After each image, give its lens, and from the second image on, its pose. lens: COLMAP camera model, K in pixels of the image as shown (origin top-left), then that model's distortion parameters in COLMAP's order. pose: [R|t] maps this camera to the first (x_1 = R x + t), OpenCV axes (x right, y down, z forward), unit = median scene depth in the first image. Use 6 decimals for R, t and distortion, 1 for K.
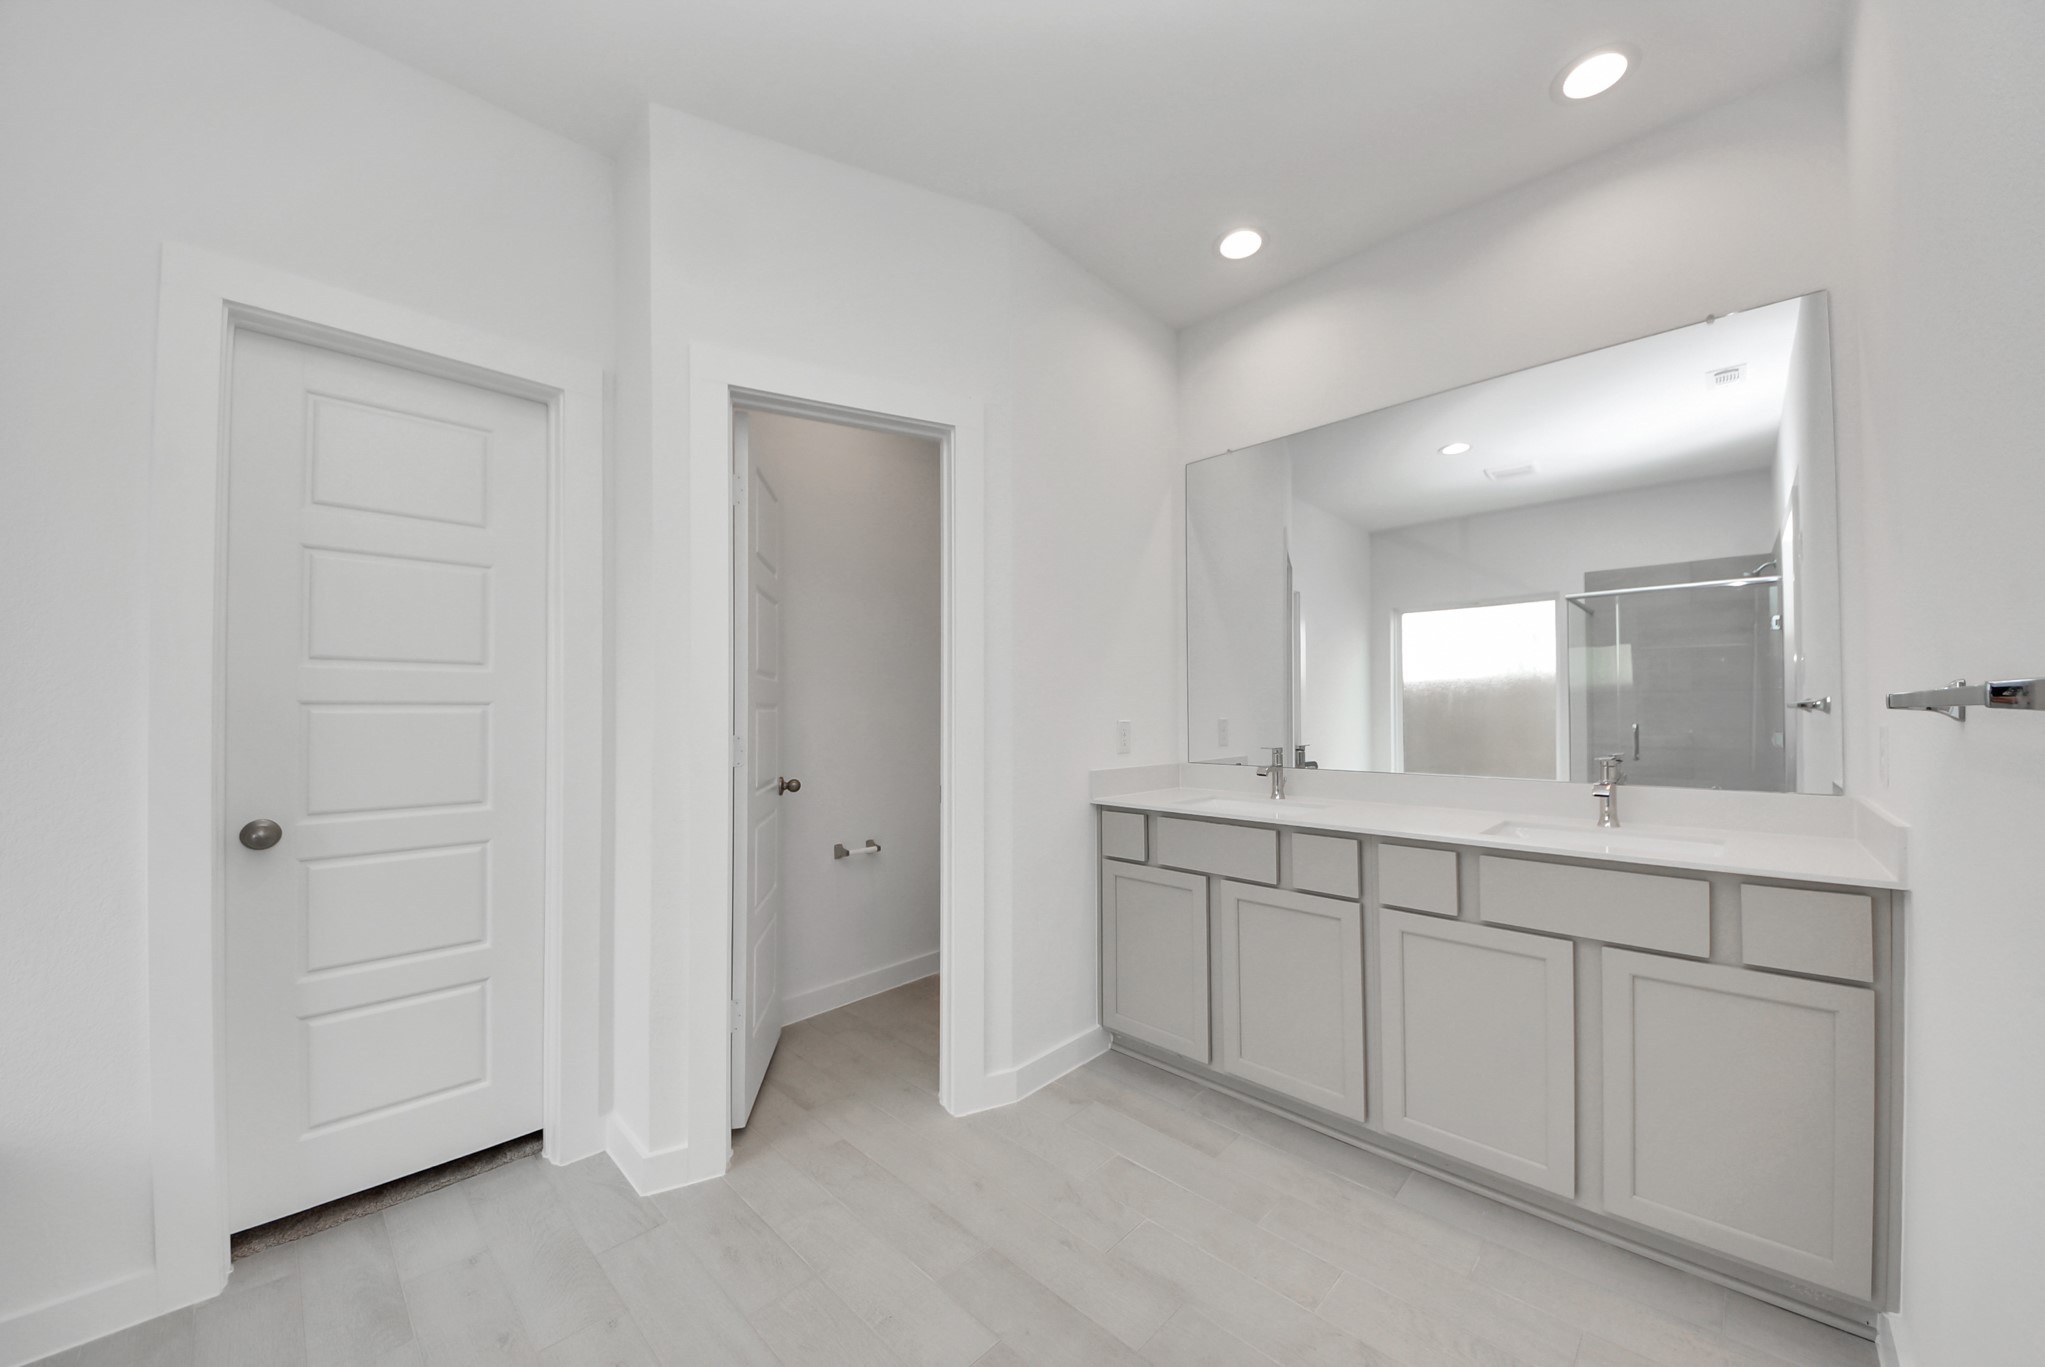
lens RADIAL K [[809.0, 0, 1014.2], [0, 809.0, 693.6], [0, 0, 1]] dist [0.001707, 0.000075]
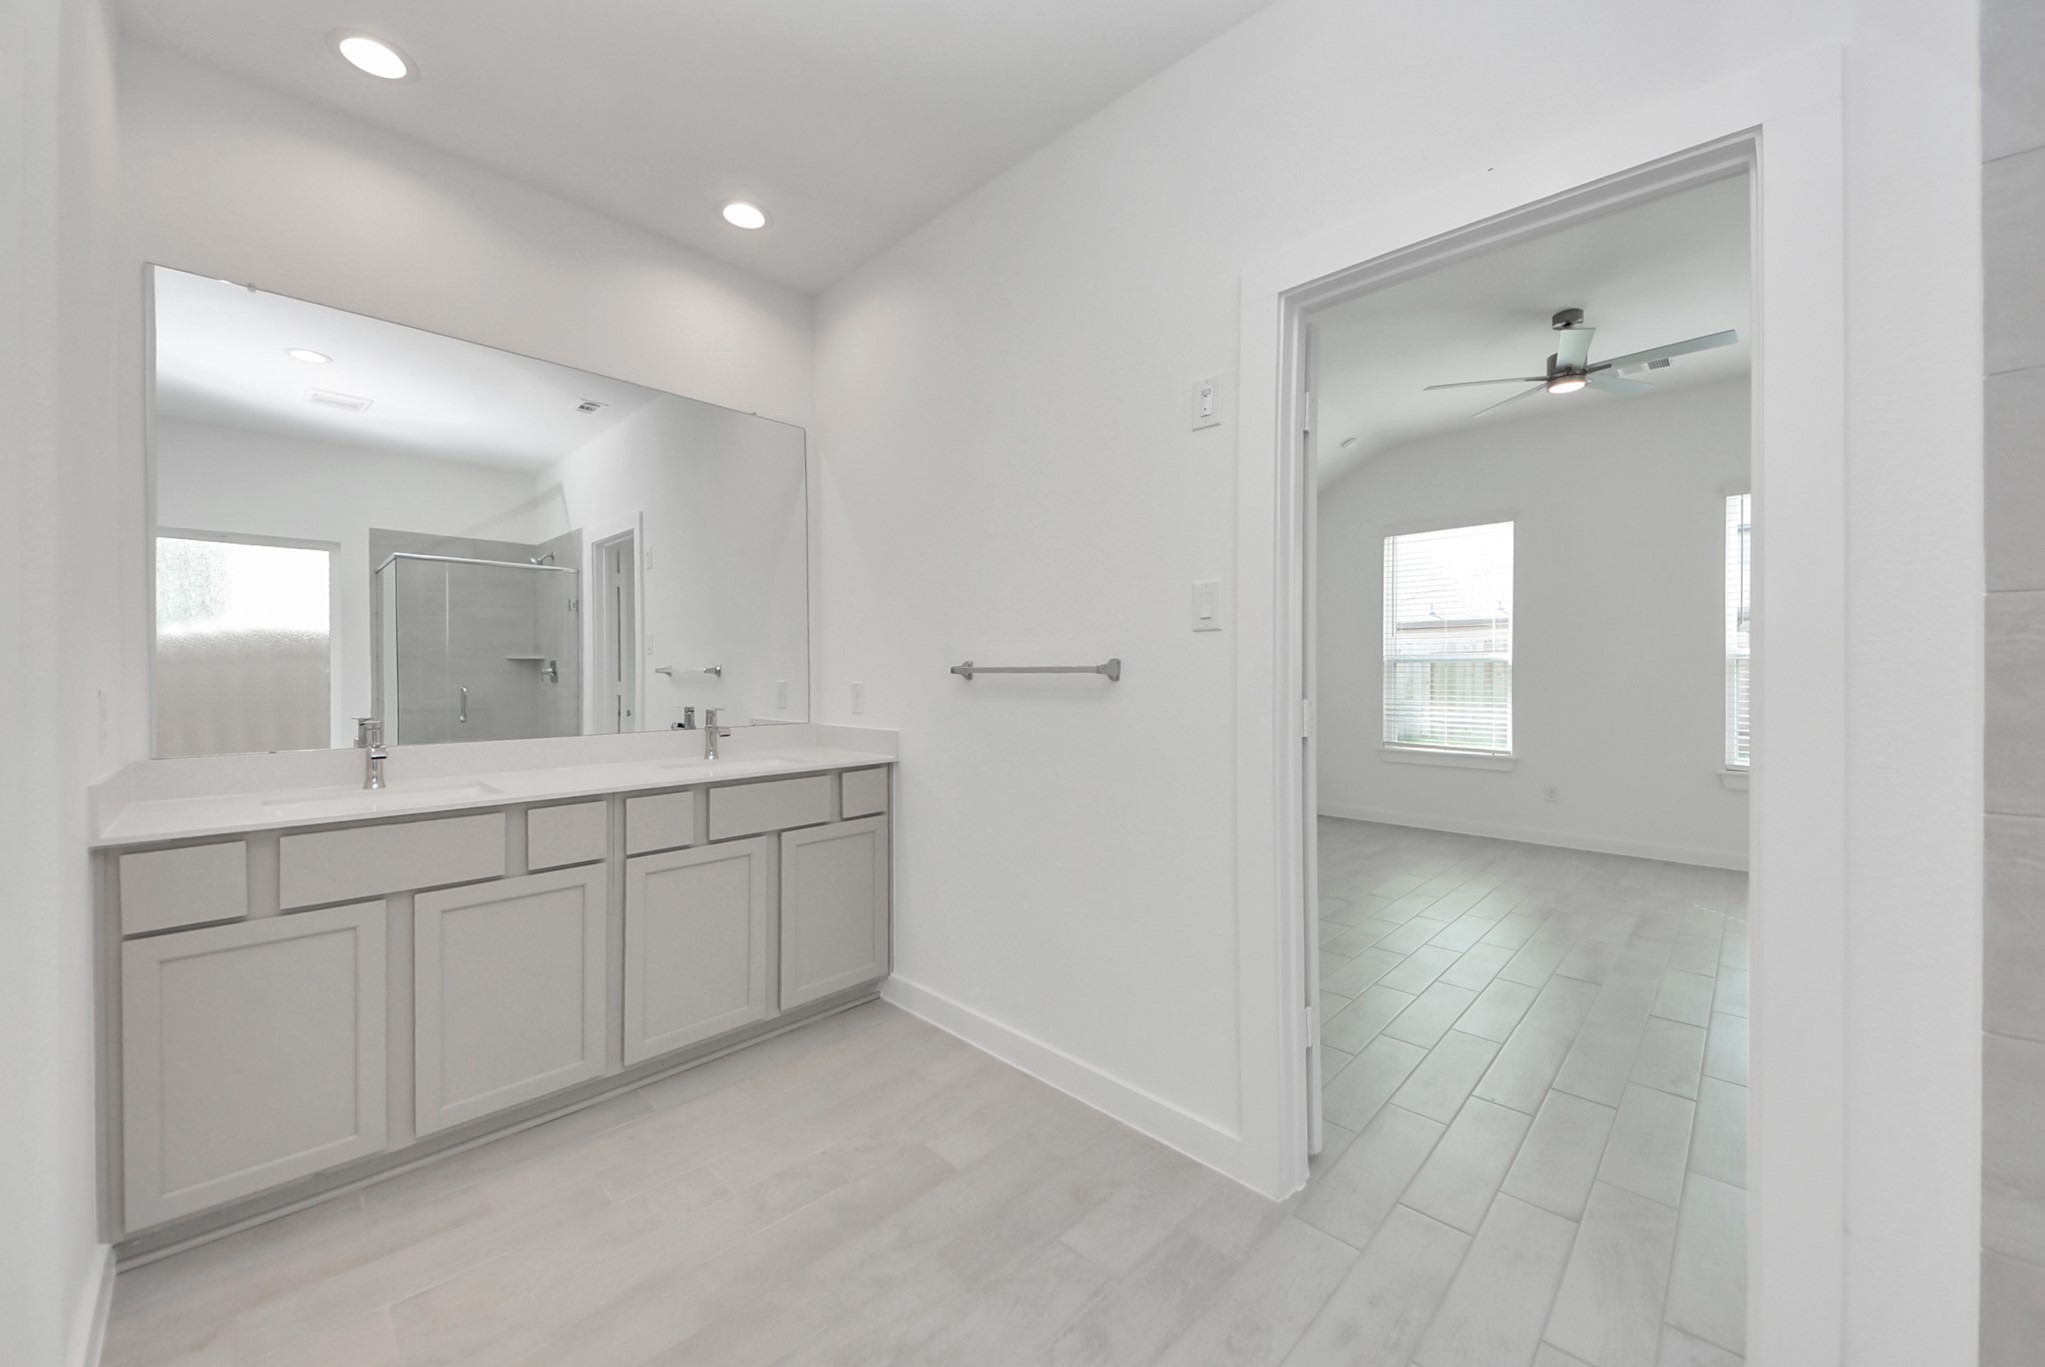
lens RADIAL K [[738.3, 0, 1045.5], [0, 738.3, 674.3], [0, 0, 1]] dist [0.017156, -0.000162]
pose [[0.002929, -0.011239, 0.999933, -0.461558], [-0.020582, 0.999724, 0.011296, -0.002514], [-0.999784, -0.020614, 0.002697, 0.389036]]
